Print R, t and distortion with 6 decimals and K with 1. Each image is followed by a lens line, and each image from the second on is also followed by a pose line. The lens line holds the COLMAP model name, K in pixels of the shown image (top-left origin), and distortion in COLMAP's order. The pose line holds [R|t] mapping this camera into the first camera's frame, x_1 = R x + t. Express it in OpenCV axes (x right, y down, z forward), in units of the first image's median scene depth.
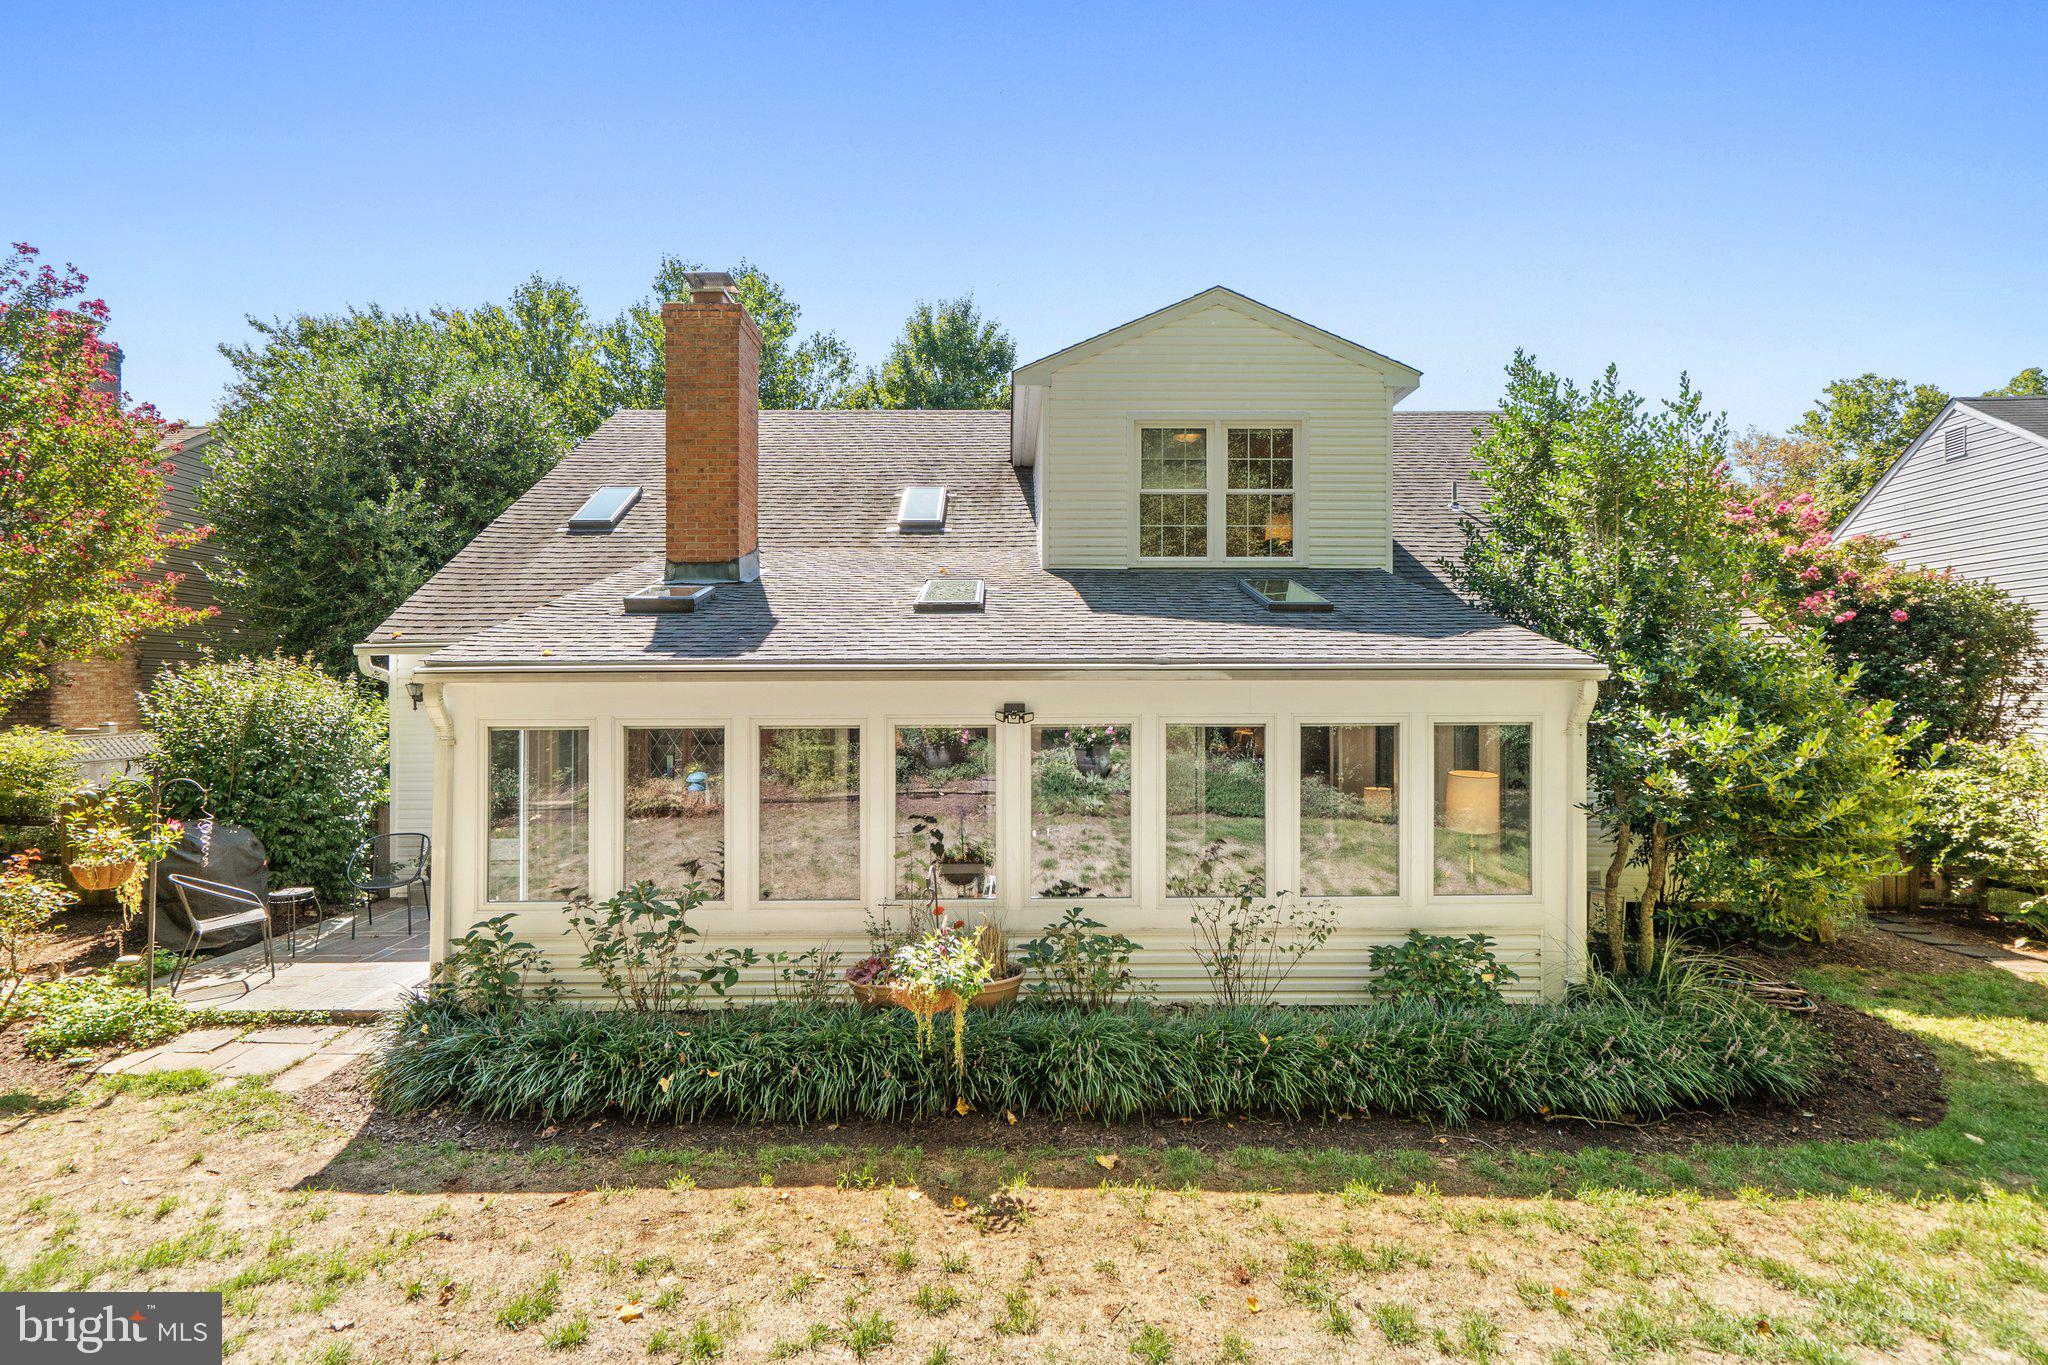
lens RADIAL K [[955.8, 0, 1007.7], [0, 955.8, 675.6], [0, 0, 1]] dist [-0.000882, -0.000255]
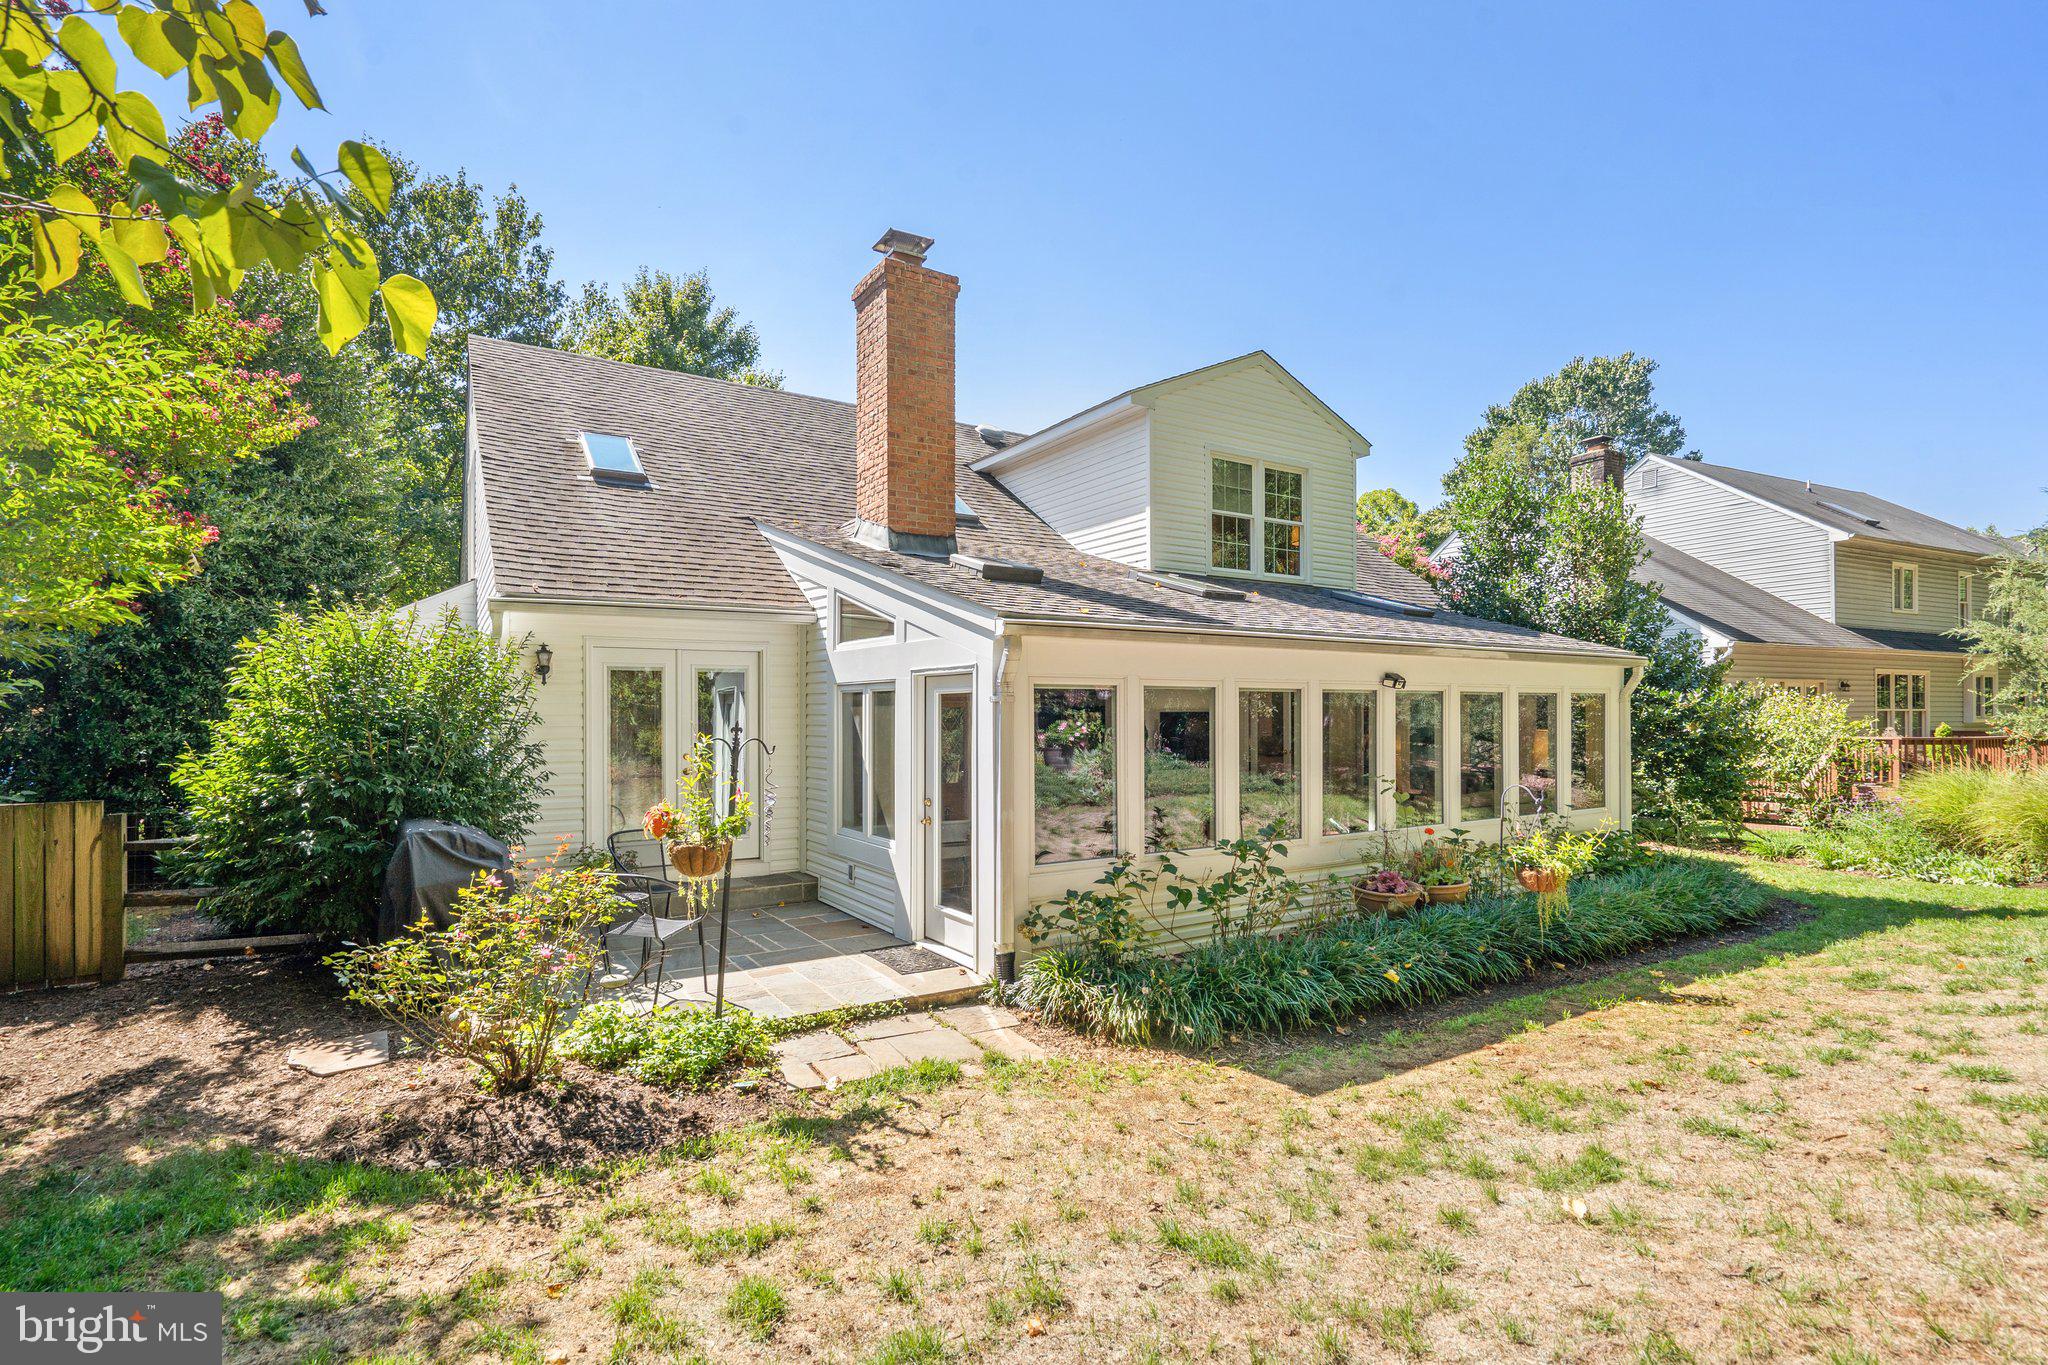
lens RADIAL K [[955.8, 0, 1016.6], [0, 955.8, 700.0], [0, 0, 1]] dist [-0.000882, -0.000255]
pose [[0.856607, 0.009331, 0.515885, -0.731977], [-0.010850, 0.999941, -0.000069, 0.047062], [-0.515856, -0.005539, 0.856658, 0.120998]]
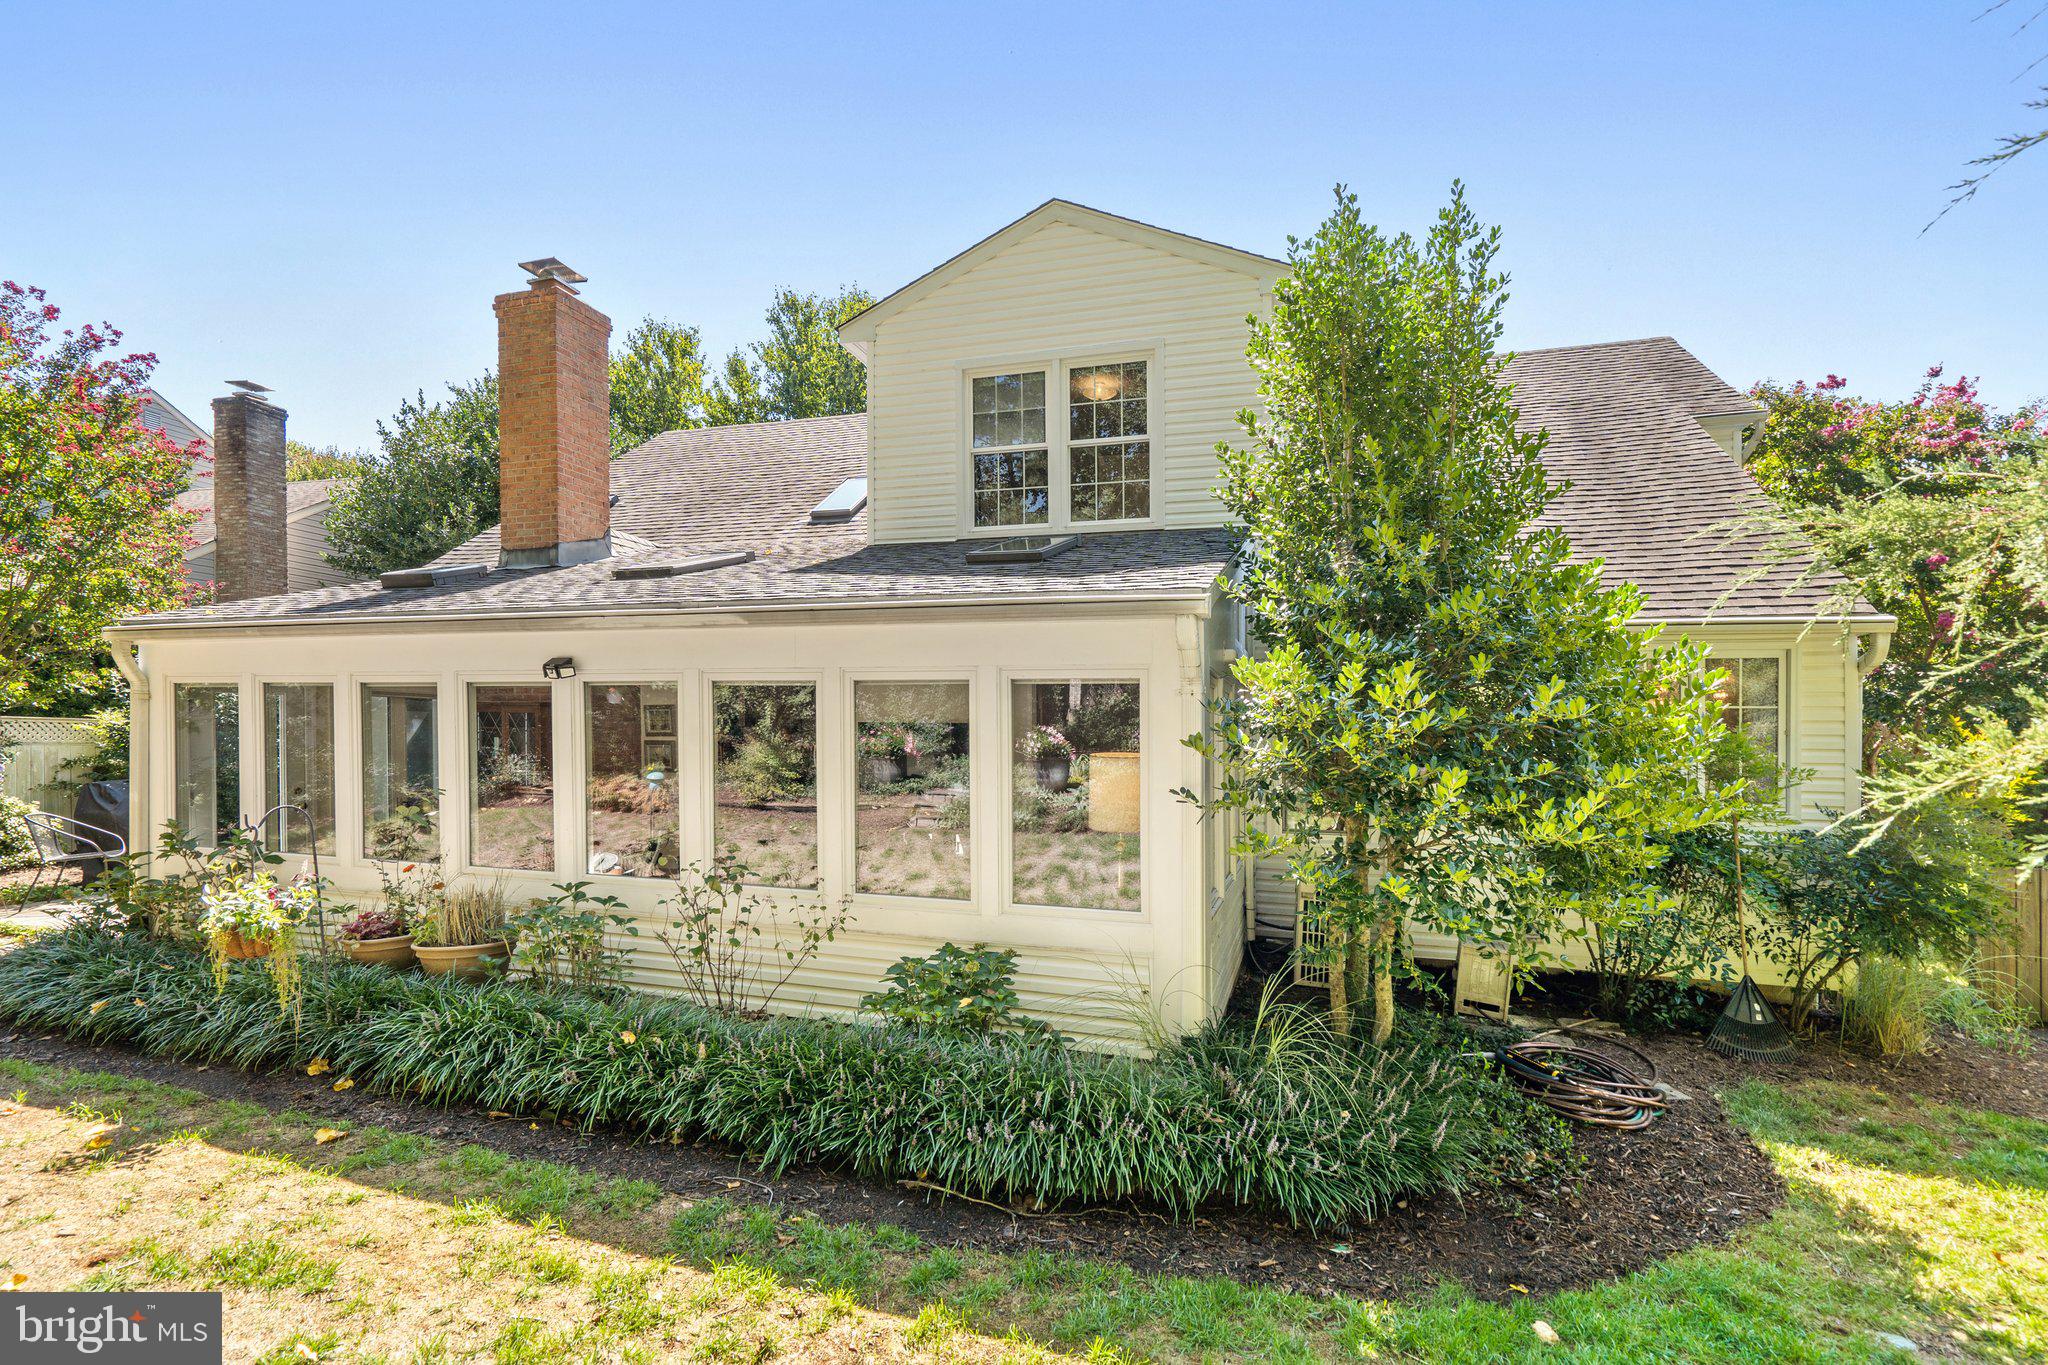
lens RADIAL K [[955.8, 0, 1035.0], [0, 955.8, 746.5], [0, 0, 1]] dist [-0.000882, -0.000255]
pose [[0.951358, 0.019881, -0.307446, 0.506786], [-0.012508, 0.999585, 0.025932, 0.058772], [0.307834, -0.020825, 0.951212, 0.193222]]
